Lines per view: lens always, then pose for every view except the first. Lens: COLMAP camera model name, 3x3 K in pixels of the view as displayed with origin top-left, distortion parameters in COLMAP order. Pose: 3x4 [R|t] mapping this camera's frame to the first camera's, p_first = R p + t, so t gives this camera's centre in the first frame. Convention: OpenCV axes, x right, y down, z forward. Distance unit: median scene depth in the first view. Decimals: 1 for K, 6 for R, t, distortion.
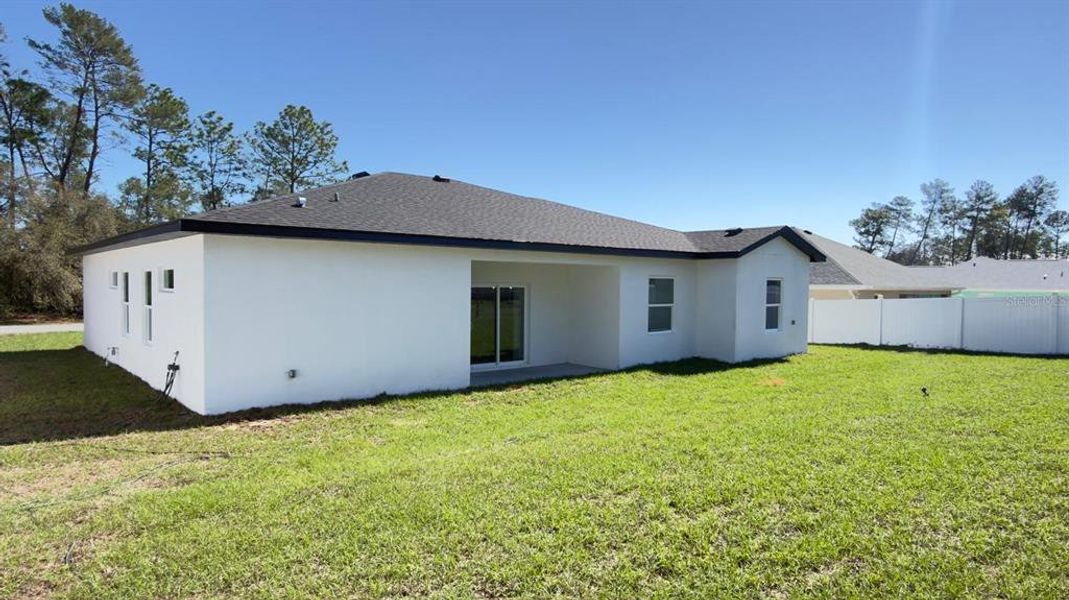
lens RADIAL K [[682.6, 0, 534.5], [0, 682.6, 300.0], [0, 0, 1]] dist [0.002556, -0.000593]
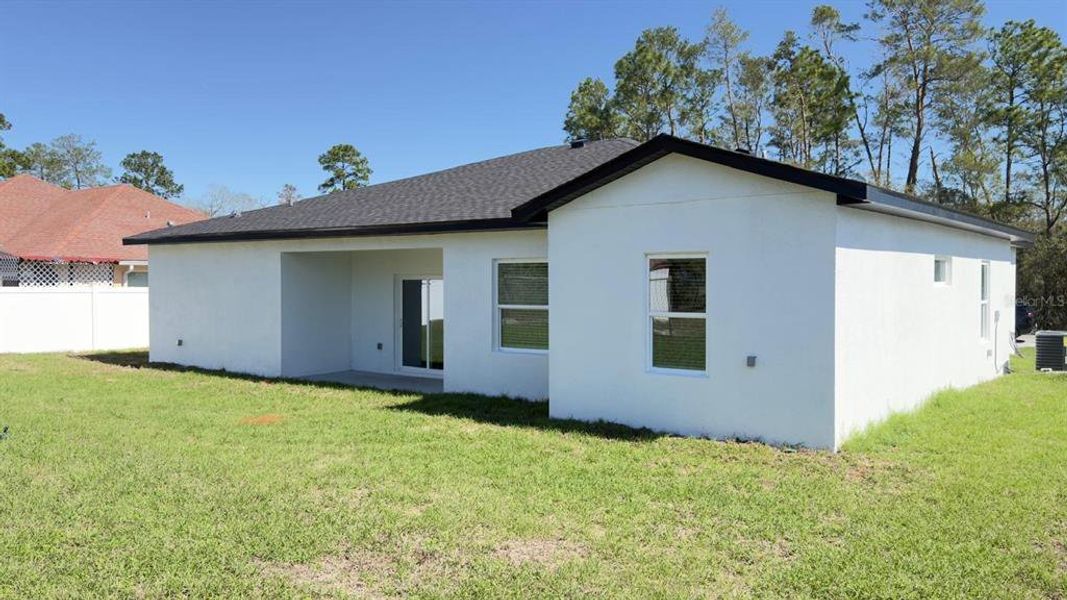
lens RADIAL K [[855.7, 0, 533.8], [0, 855.7, 345.4], [0, 0, 1]] dist [0.054967, -0.000319]
pose [[0.196865, 0.066484, -0.978174, 0.955264], [-0.021205, 0.997754, 0.063547, -0.007079], [0.980201, 0.008232, 0.197833, 0.870621]]
